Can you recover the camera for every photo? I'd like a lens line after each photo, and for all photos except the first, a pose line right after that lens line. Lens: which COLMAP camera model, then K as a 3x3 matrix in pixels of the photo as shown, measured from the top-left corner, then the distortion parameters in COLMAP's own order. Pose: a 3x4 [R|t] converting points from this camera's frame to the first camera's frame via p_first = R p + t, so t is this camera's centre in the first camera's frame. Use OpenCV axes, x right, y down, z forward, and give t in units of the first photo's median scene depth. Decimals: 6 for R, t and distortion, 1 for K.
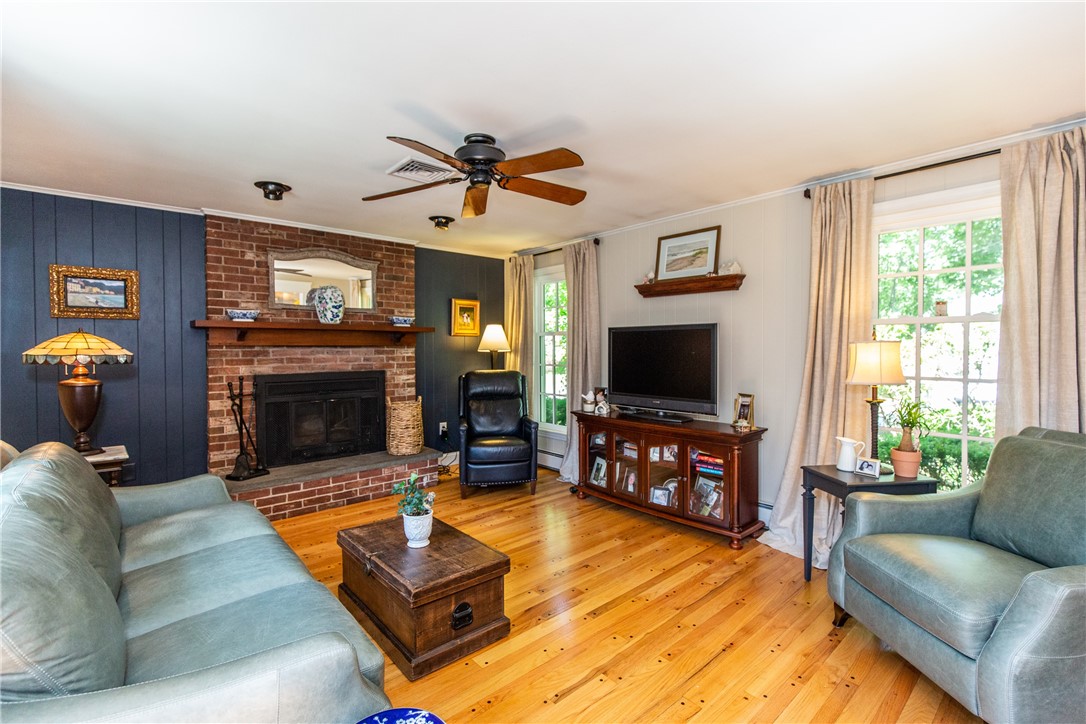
lens RADIAL K [[485.7, 0, 546.7], [0, 485.7, 357.1], [0, 0, 1]] dist [-0.000055, -0.000371]
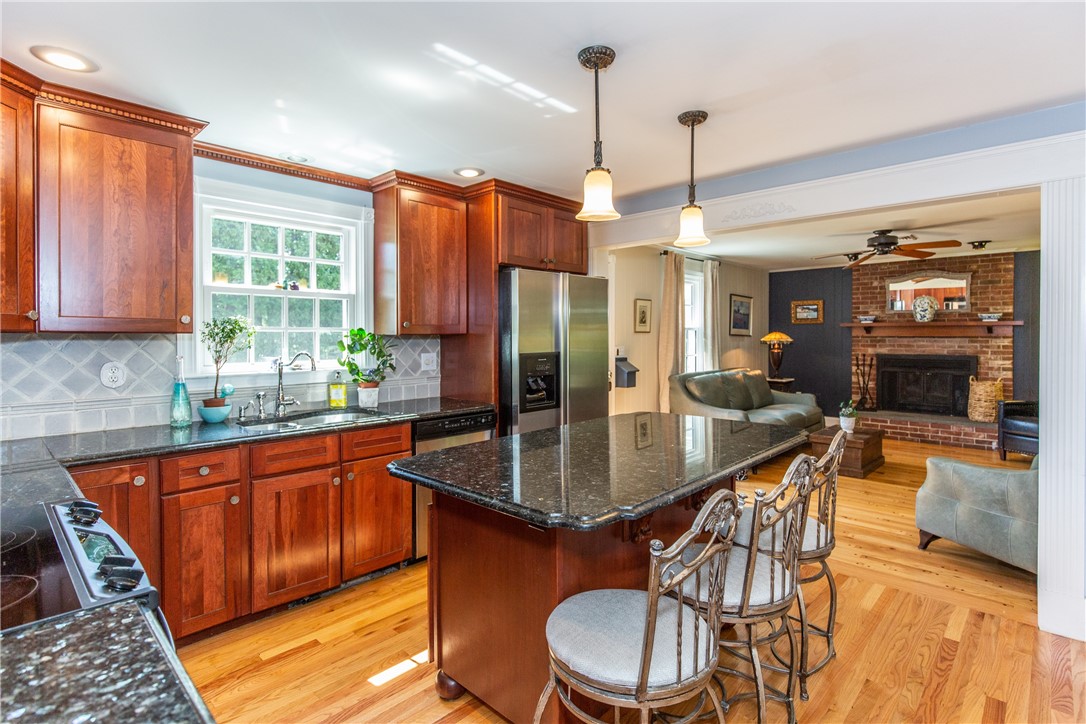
lens RADIAL K [[535.0, 0, 550.7], [0, 535.0, 340.9], [0, 0, 1]] dist [-0.001826, 0.002024]
pose [[0.086901, 0.013928, -0.996120, 1.129564], [-0.017686, 0.999766, 0.012437, -0.010904], [0.996060, 0.016536, 0.087127, -0.287807]]
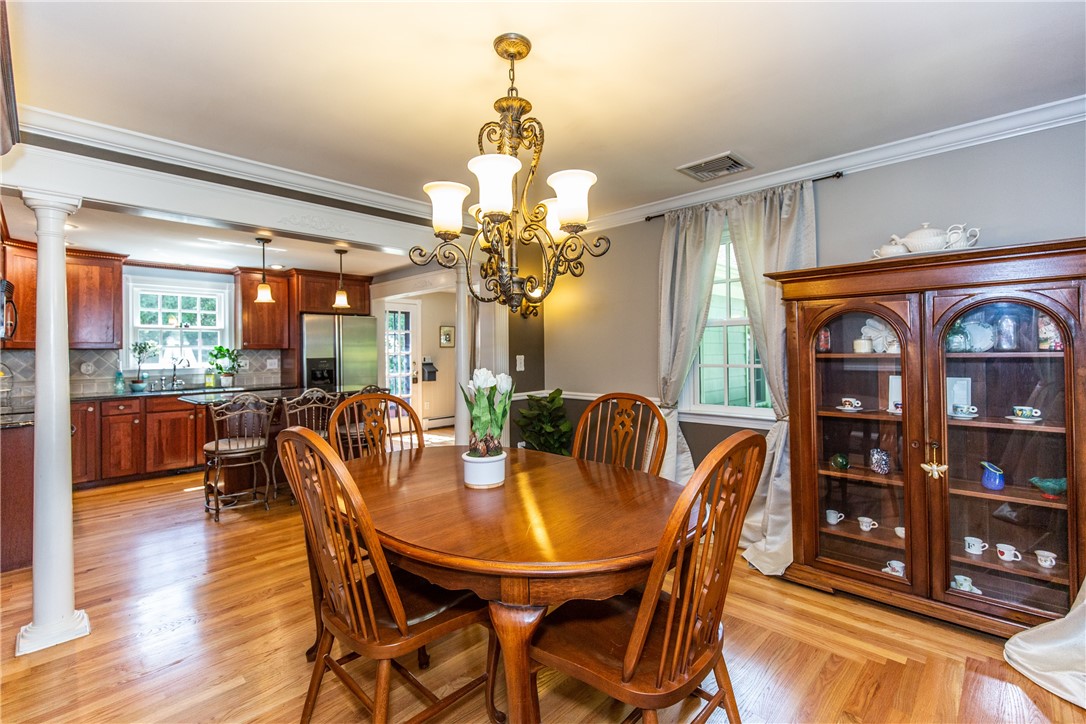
lens RADIAL K [[485.7, 0, 552.7], [0, 485.7, 347.6], [0, 0, 1]] dist [-0.000055, -0.000371]
pose [[0.085736, -0.007317, -0.996291, 1.821562], [-0.004056, 0.999962, -0.007693, -0.003434], [0.996310, 0.004701, 0.085703, 0.354598]]
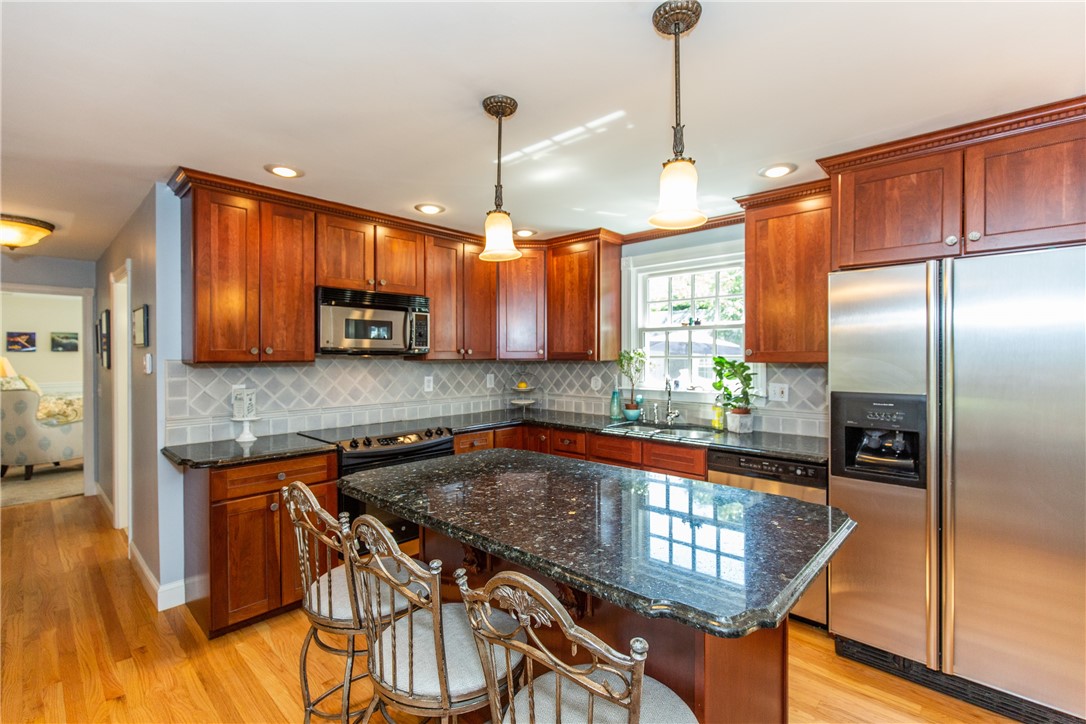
lens RADIAL K [[485.7, 0, 540.9], [0, 485.7, 360.6], [0, 0, 1]] dist [-0.000055, -0.000371]
pose [[-0.996075, 0.003690, -0.088438, 0.662013], [0.001276, 0.999626, 0.027330, -0.029698], [0.088505, 0.027110, -0.995707, 0.252620]]
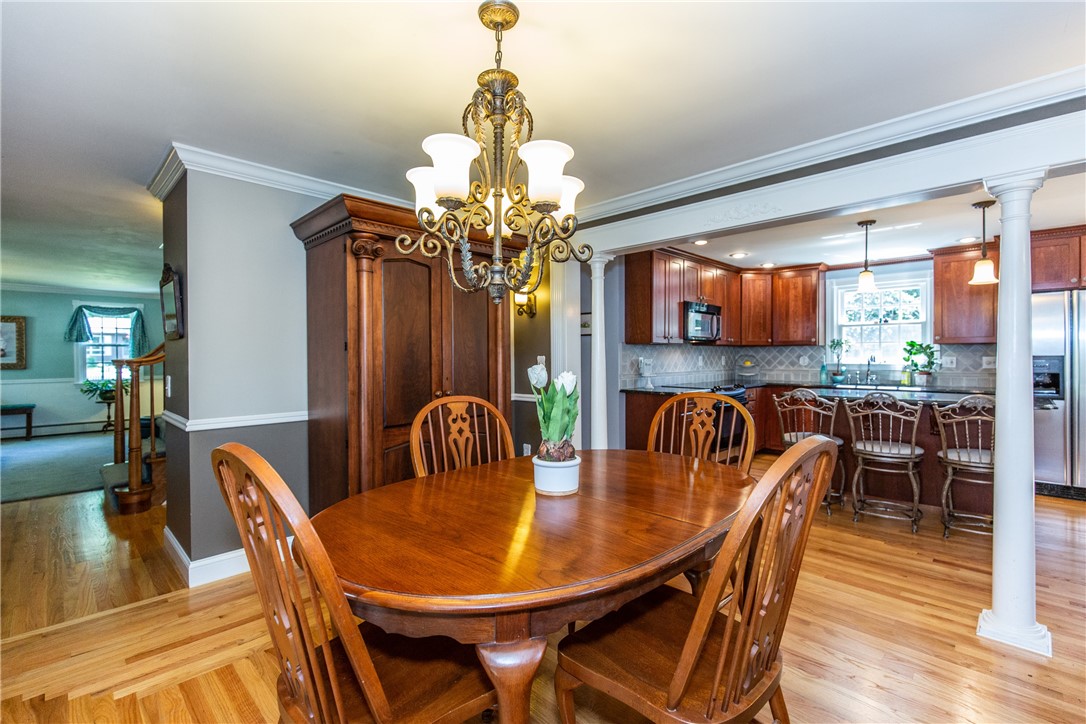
lens RADIAL K [[485.7, 0, 539.8], [0, 485.7, 357.0], [0, 0, 1]] dist [-0.000055, -0.000371]
pose [[-0.998294, 0.004615, -0.058206, 1.390084], [0.003422, 0.999783, 0.020566, -0.001920], [0.058288, 0.020331, -0.998093, 0.754607]]
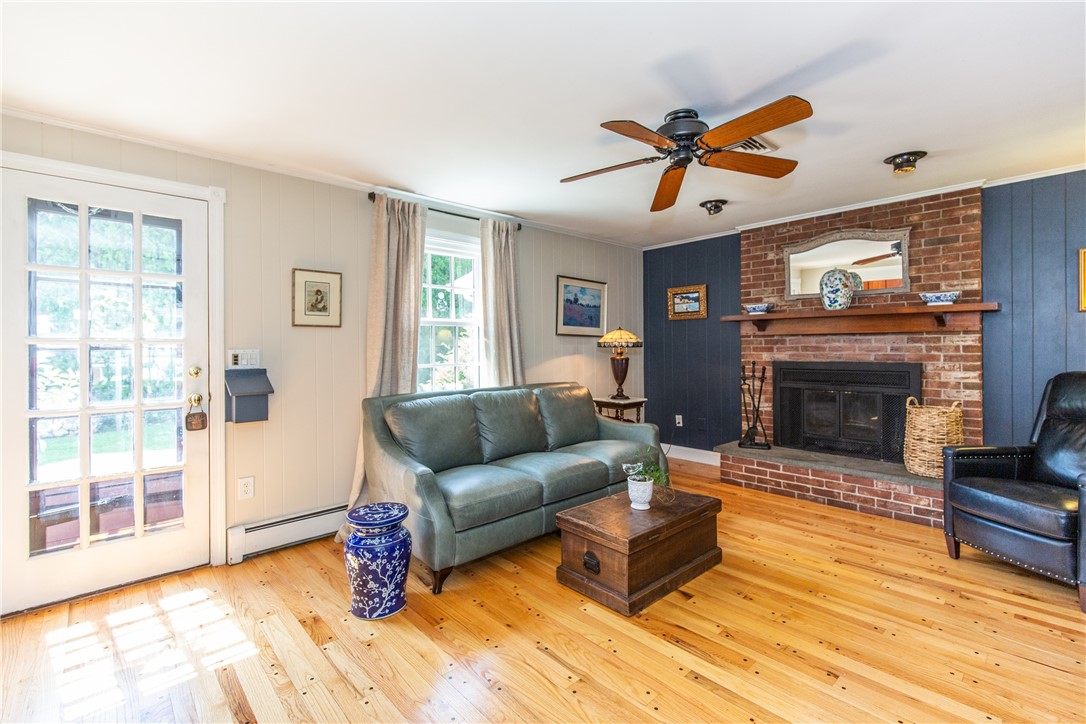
lens RADIAL K [[485.7, 0, 544.4], [0, 485.7, 347.1], [0, 0, 1]] dist [-0.000055, -0.000371]
pose [[0.017741, 0.005028, -0.999830, 0.503475], [-0.011650, 0.999921, 0.004821, 0.005263], [0.999775, 0.011563, 0.017798, 0.438049]]
